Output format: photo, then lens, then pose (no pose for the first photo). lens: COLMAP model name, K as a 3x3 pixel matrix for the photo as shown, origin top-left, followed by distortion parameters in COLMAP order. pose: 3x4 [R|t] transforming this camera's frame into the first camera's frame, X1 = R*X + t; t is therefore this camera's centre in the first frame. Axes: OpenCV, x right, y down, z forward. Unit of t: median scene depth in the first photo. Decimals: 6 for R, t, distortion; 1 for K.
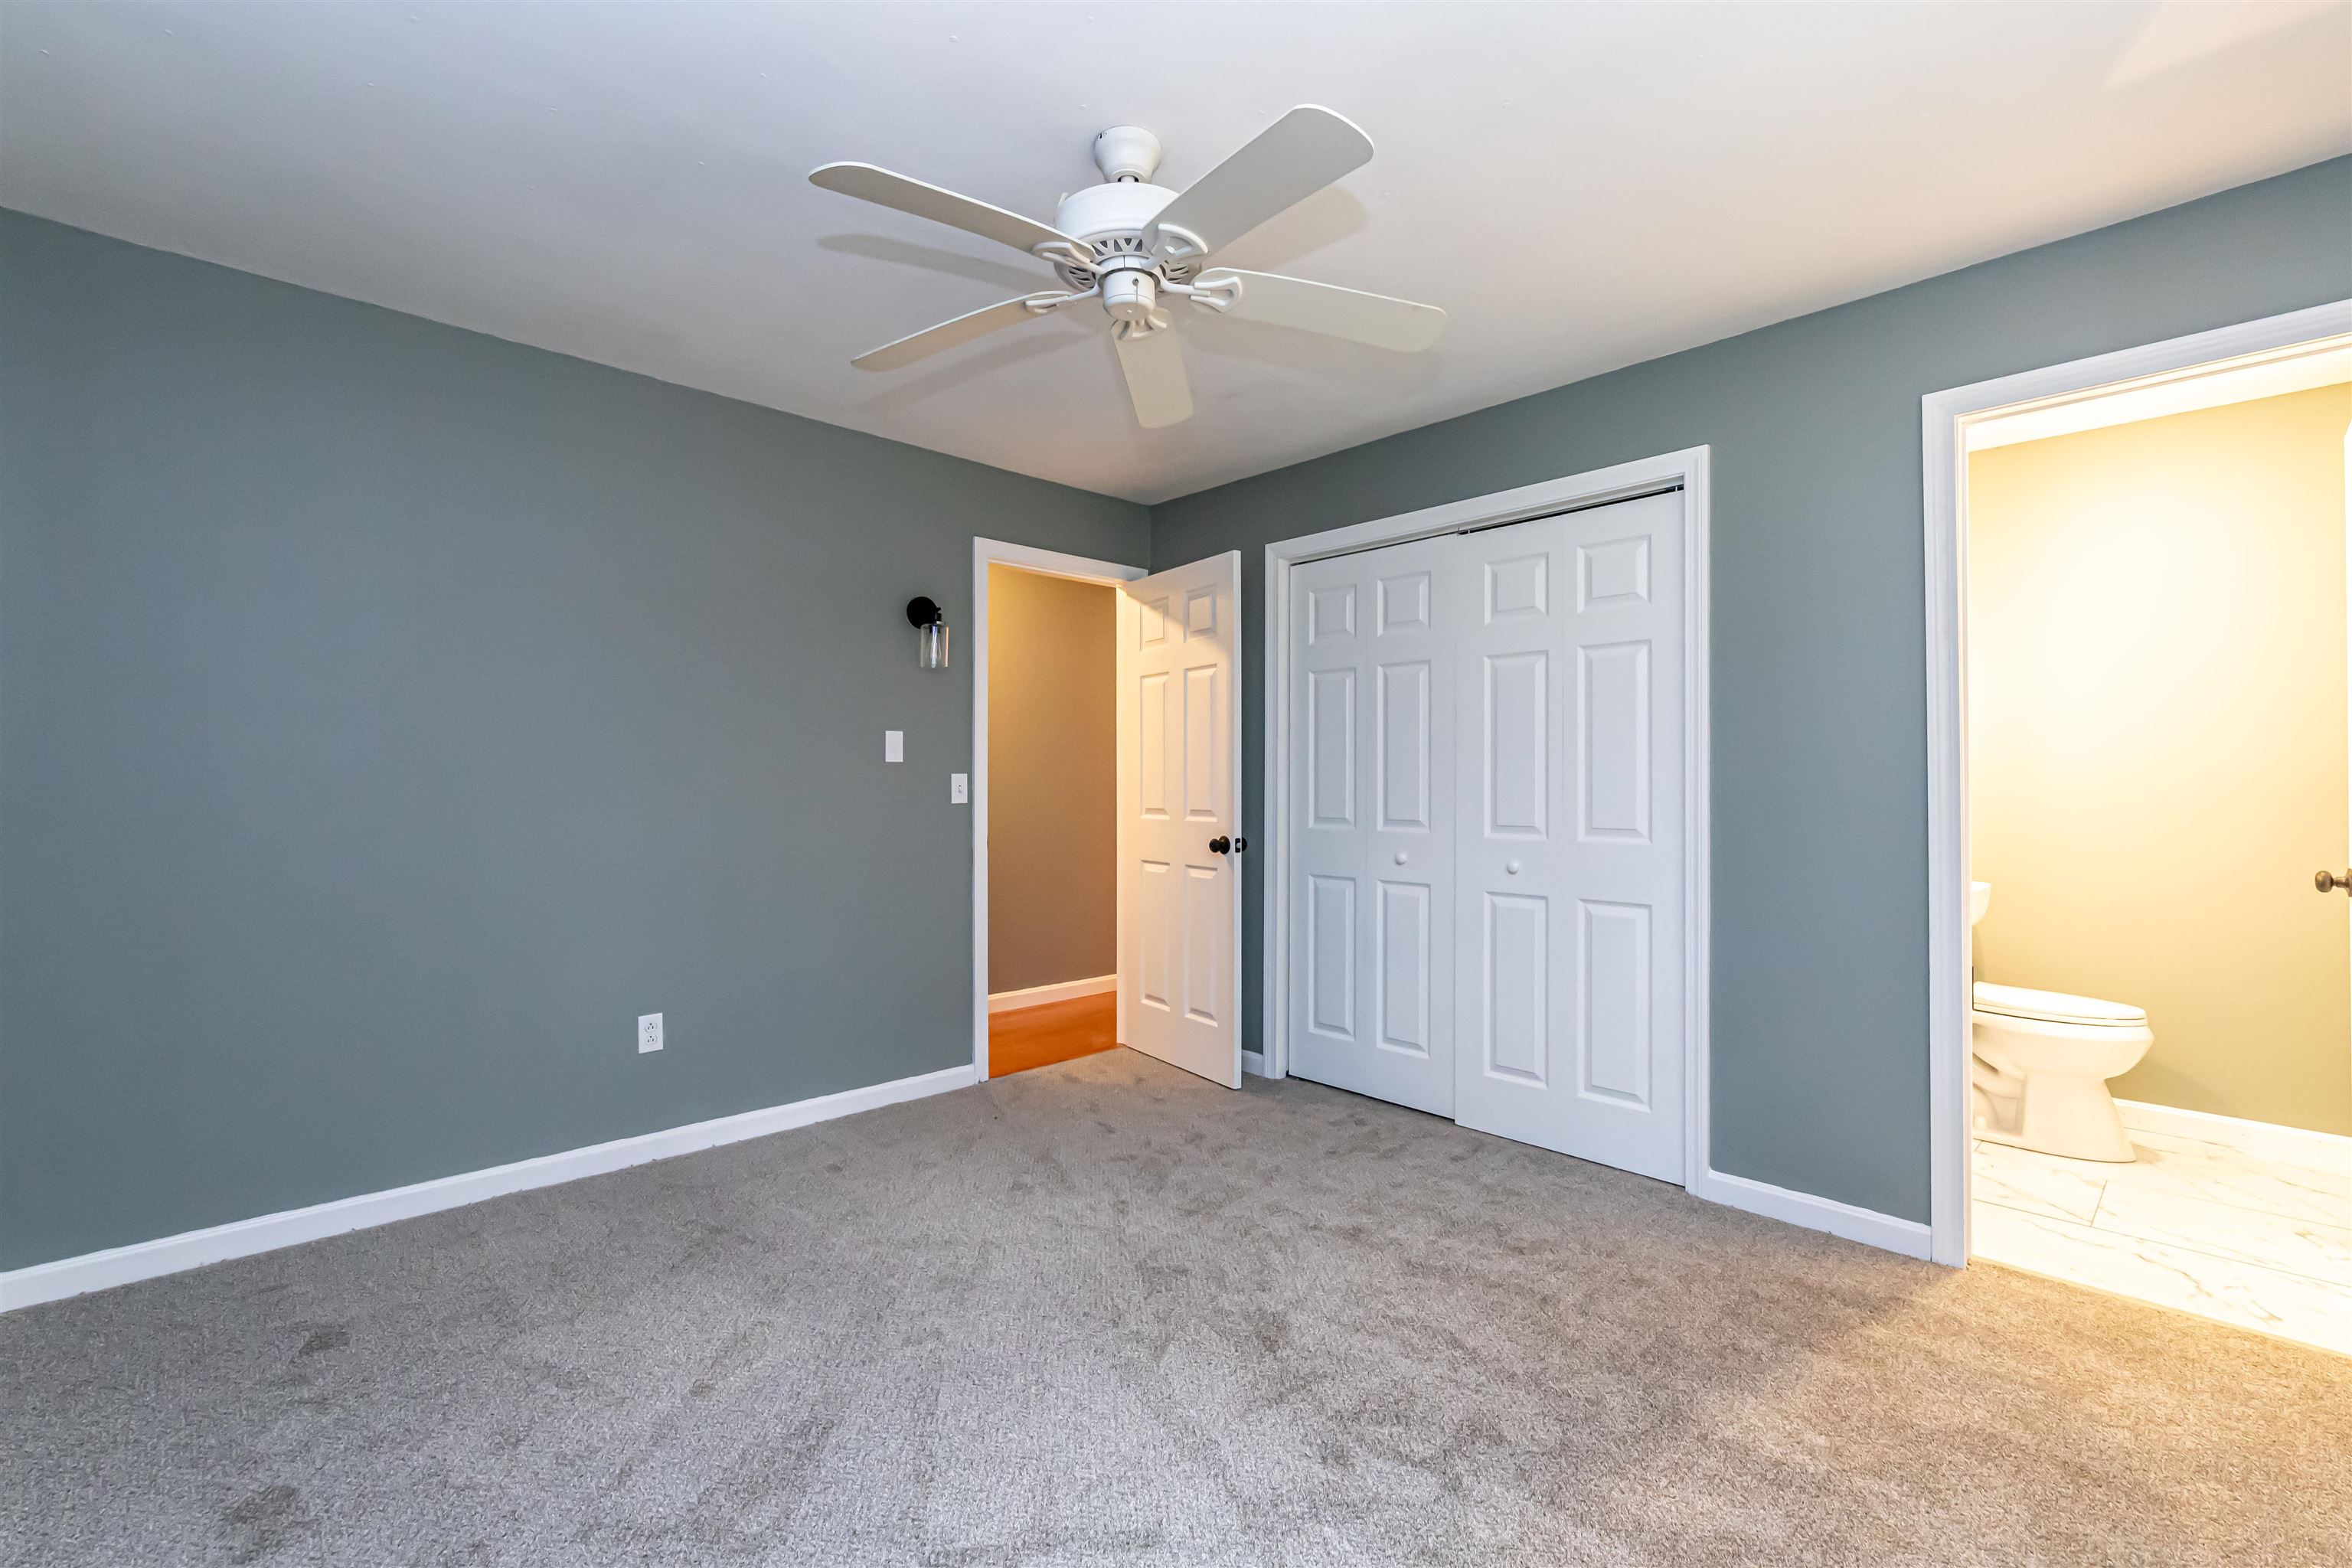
lens RADIAL K [[1044.3, 0, 1176.0], [0, 1044.3, 784.0], [0, 0, 1]] dist [-0.001052, -0.000123]
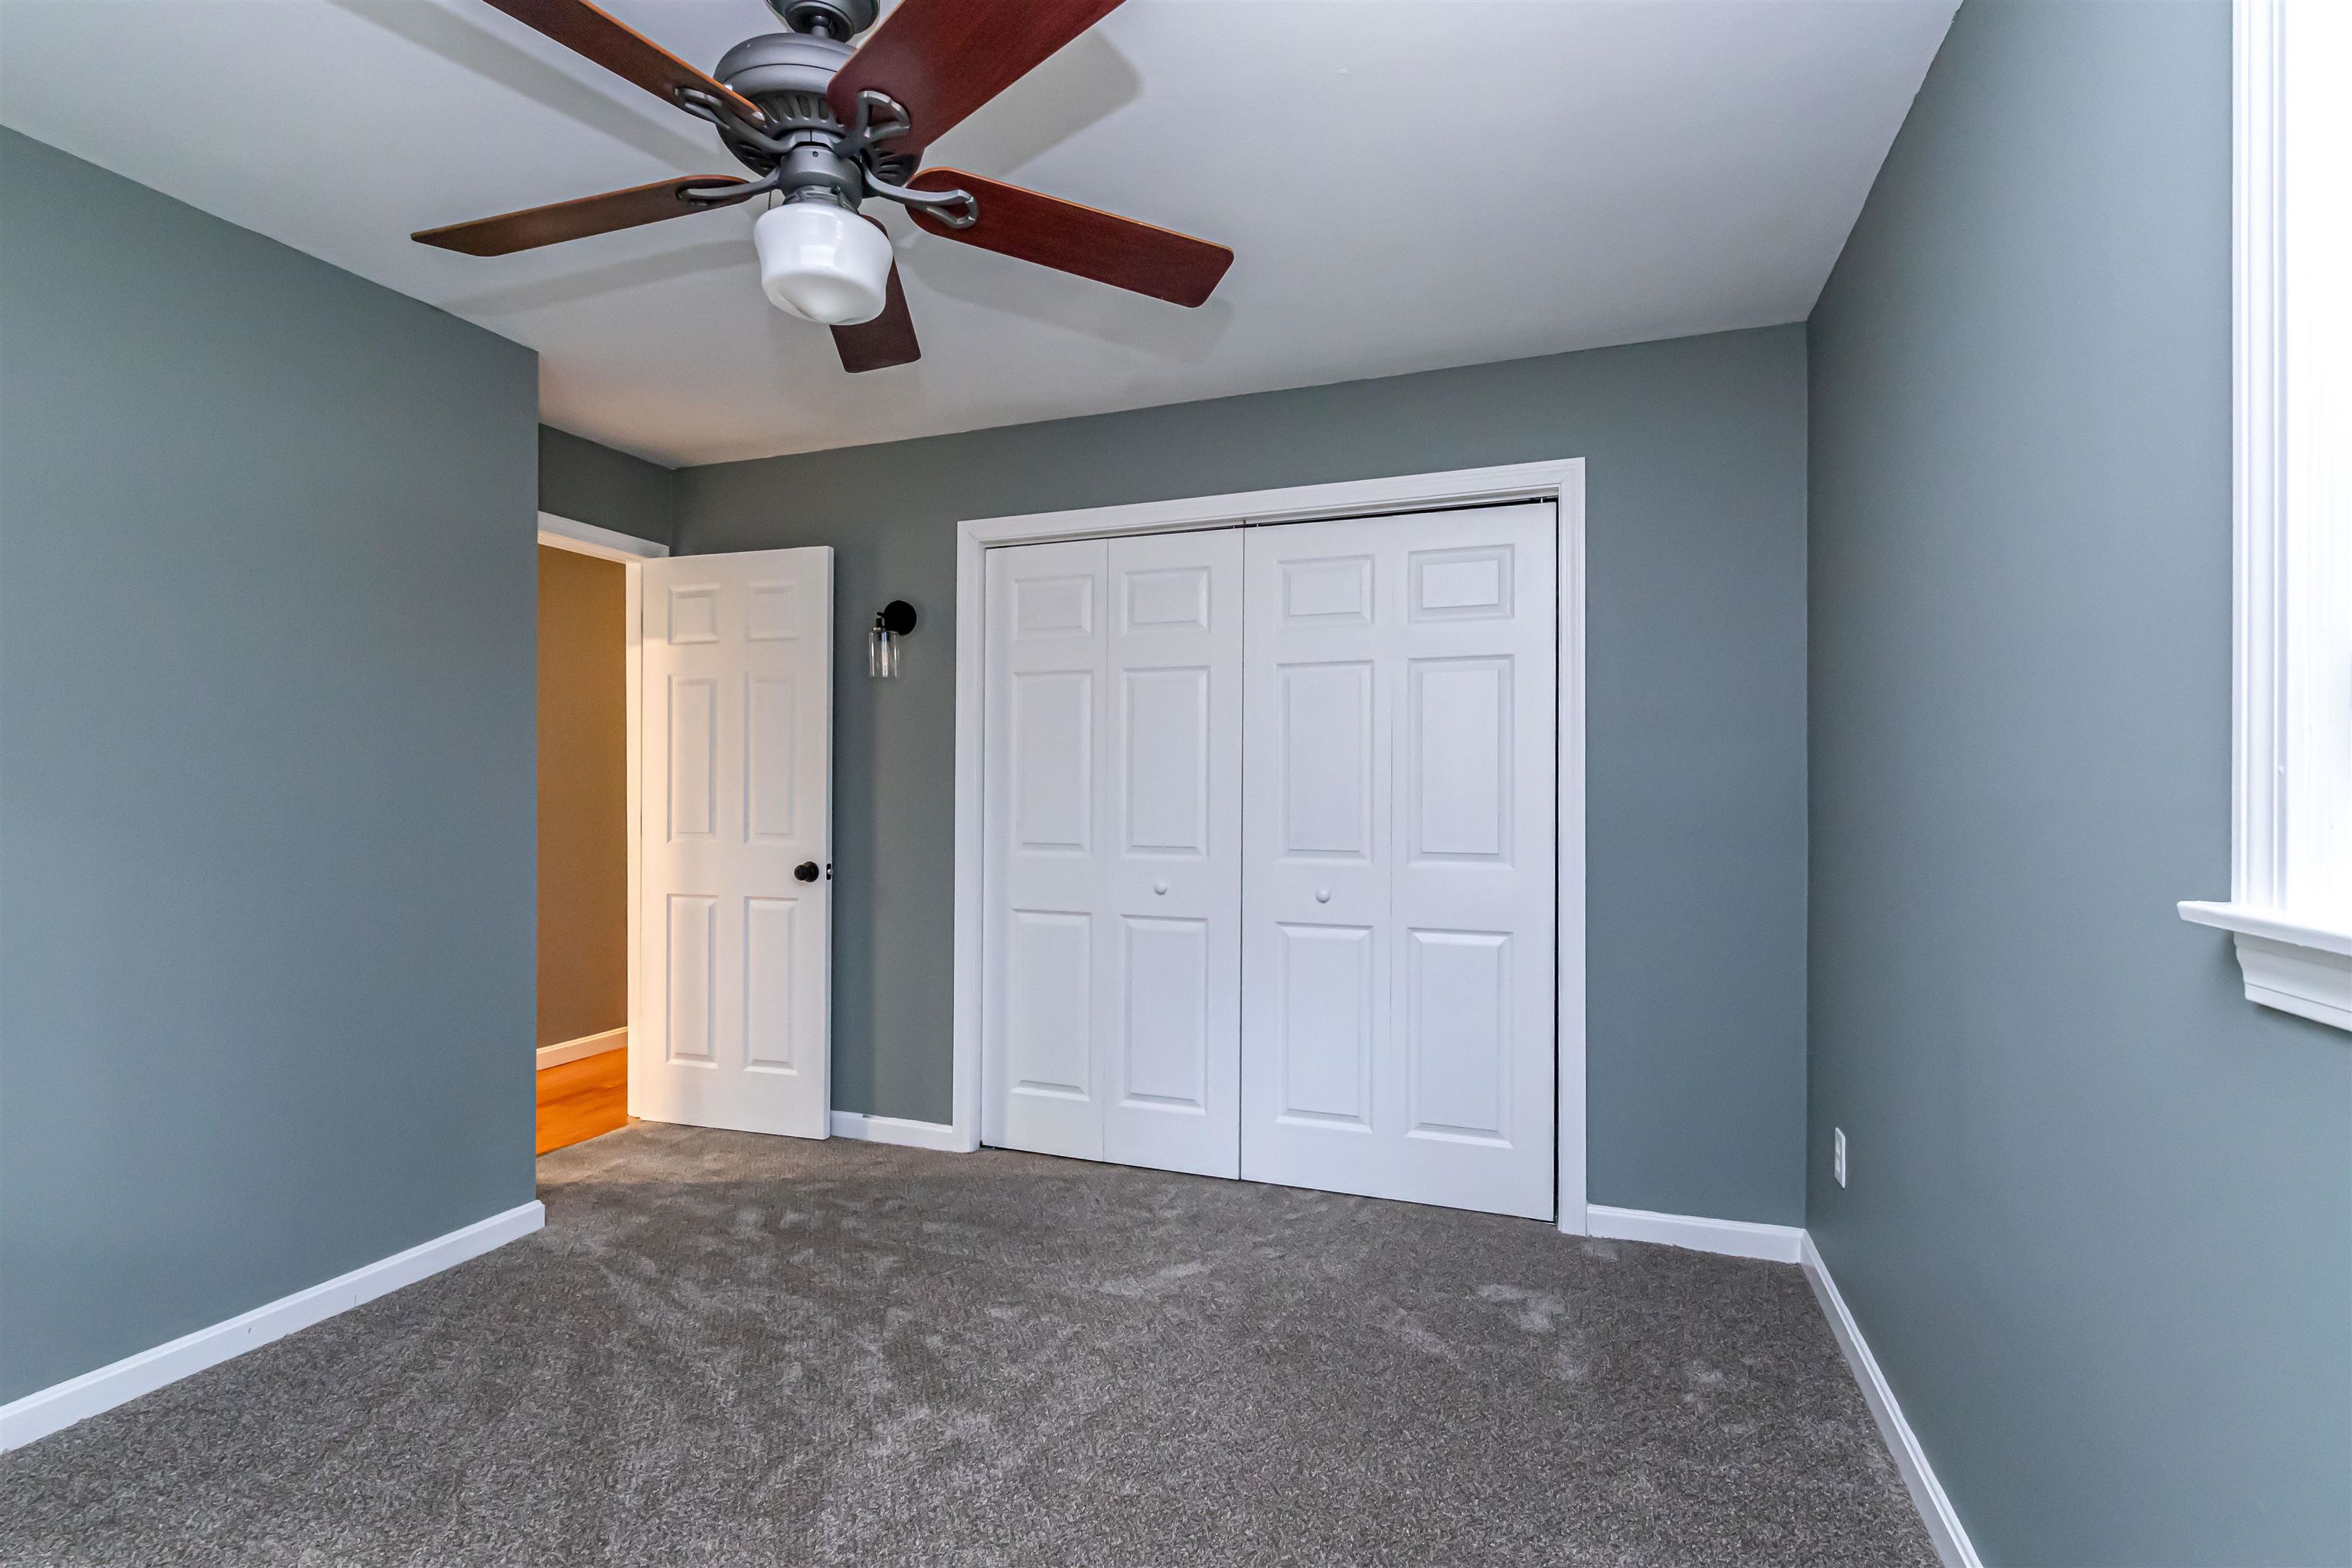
lens RADIAL K [[1044.3, 0, 1176.0], [0, 1044.3, 784.0], [0, 0, 1]] dist [-0.001052, -0.000123]
pose [[0.884828, 0.006873, 0.465867, -0.129767], [0.000253, 0.999884, -0.015234, -0.002390], [-0.465917, 0.013597, 0.884724, 0.145800]]
